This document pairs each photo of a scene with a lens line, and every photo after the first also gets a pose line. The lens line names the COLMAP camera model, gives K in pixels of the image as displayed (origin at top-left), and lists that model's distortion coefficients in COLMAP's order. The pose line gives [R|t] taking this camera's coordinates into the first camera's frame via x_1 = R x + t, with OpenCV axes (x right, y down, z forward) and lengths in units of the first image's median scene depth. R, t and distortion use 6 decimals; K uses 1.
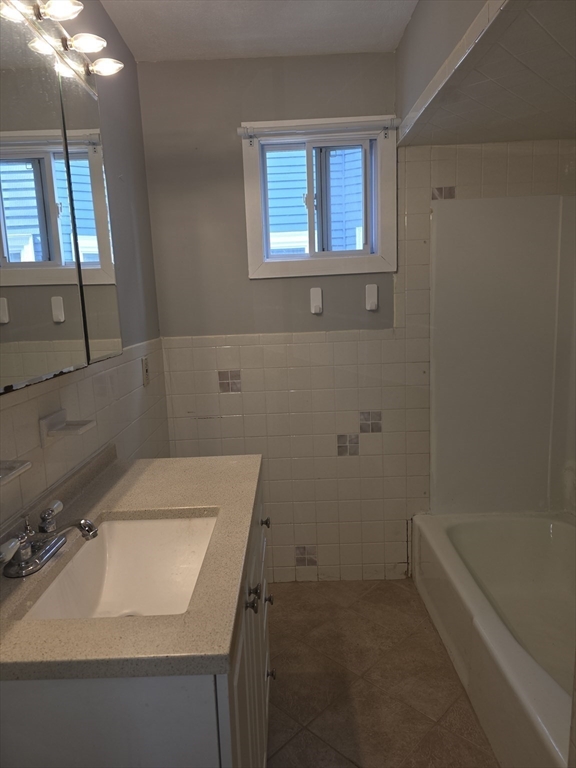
lens RADIAL K [[511.2, 0, 280.9], [0, 511.2, 380.9], [0, 0, 1]] dist [0.081312, -0.083754]
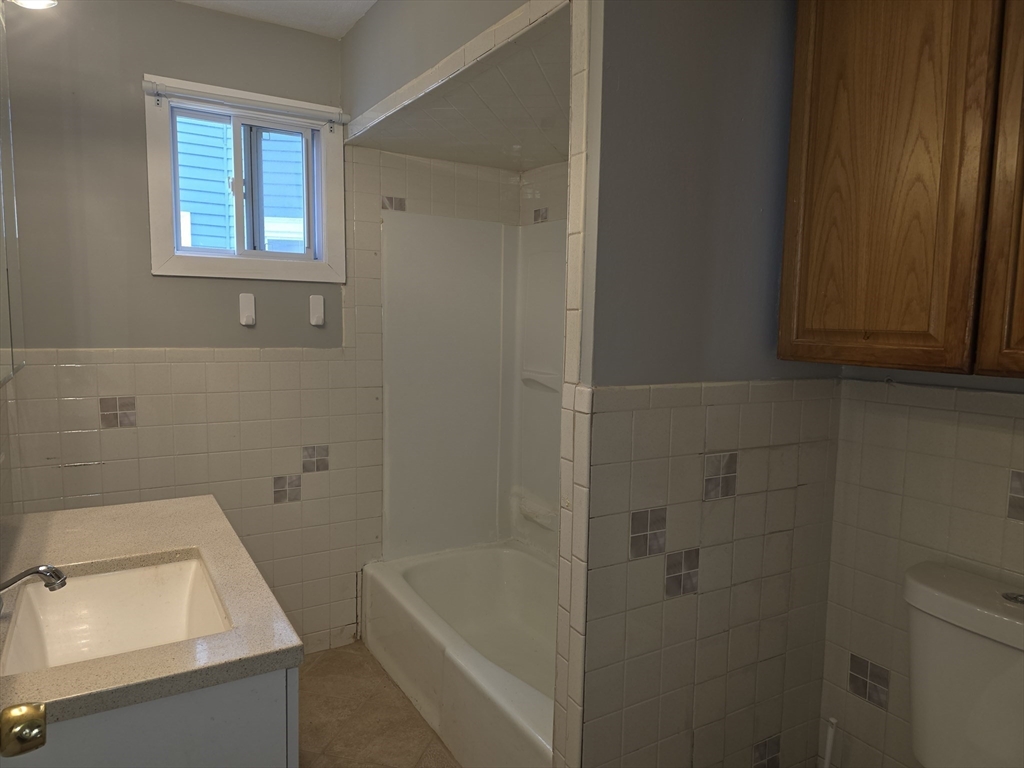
lens RADIAL K [[677.8, 0, 509.6], [0, 677.8, 389.5], [0, 0, 1]] dist [0.082389, -0.085016]
pose [[0.854487, 0.001530, 0.519470, -0.140923], [0.025394, 0.998677, -0.044713, 0.027257], [-0.518852, 0.051398, 0.853318, -0.125605]]
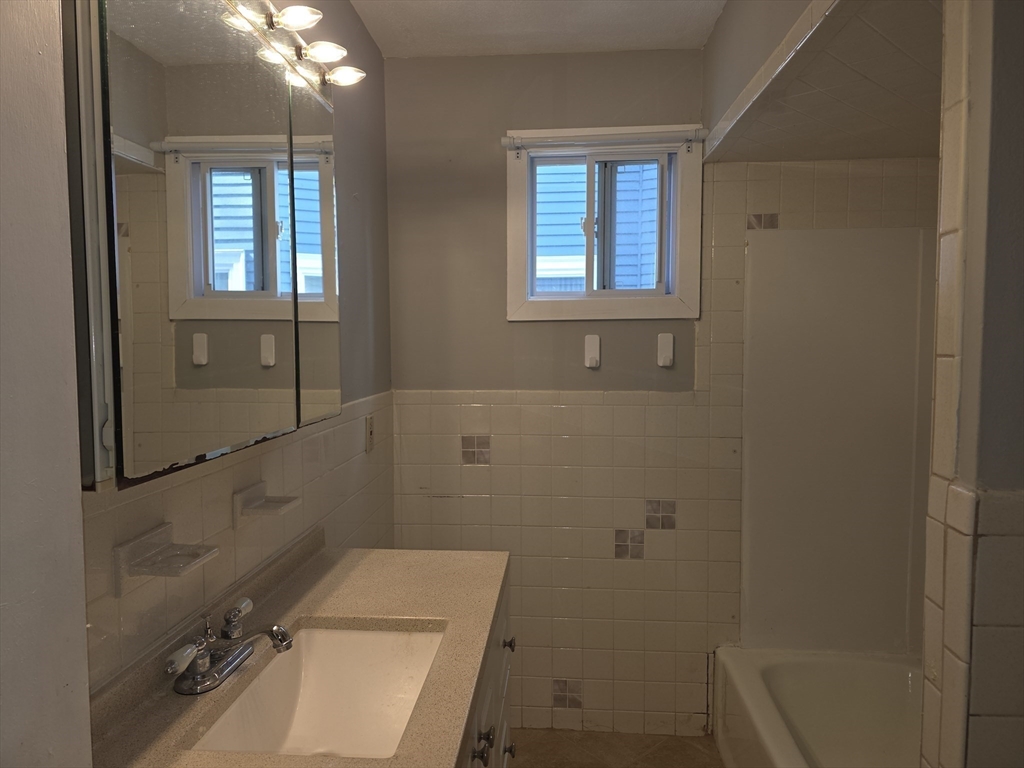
lens RADIAL K [[681.6, 0, 506.9], [0, 681.6, 385.2], [0, 0, 1]] dist [0.081312, -0.083754]
pose [[0.996821, 0.042421, -0.067435, 0.012020], [-0.048215, 0.995062, -0.086759, -0.010415], [0.063422, 0.089735, 0.993944, -0.028200]]
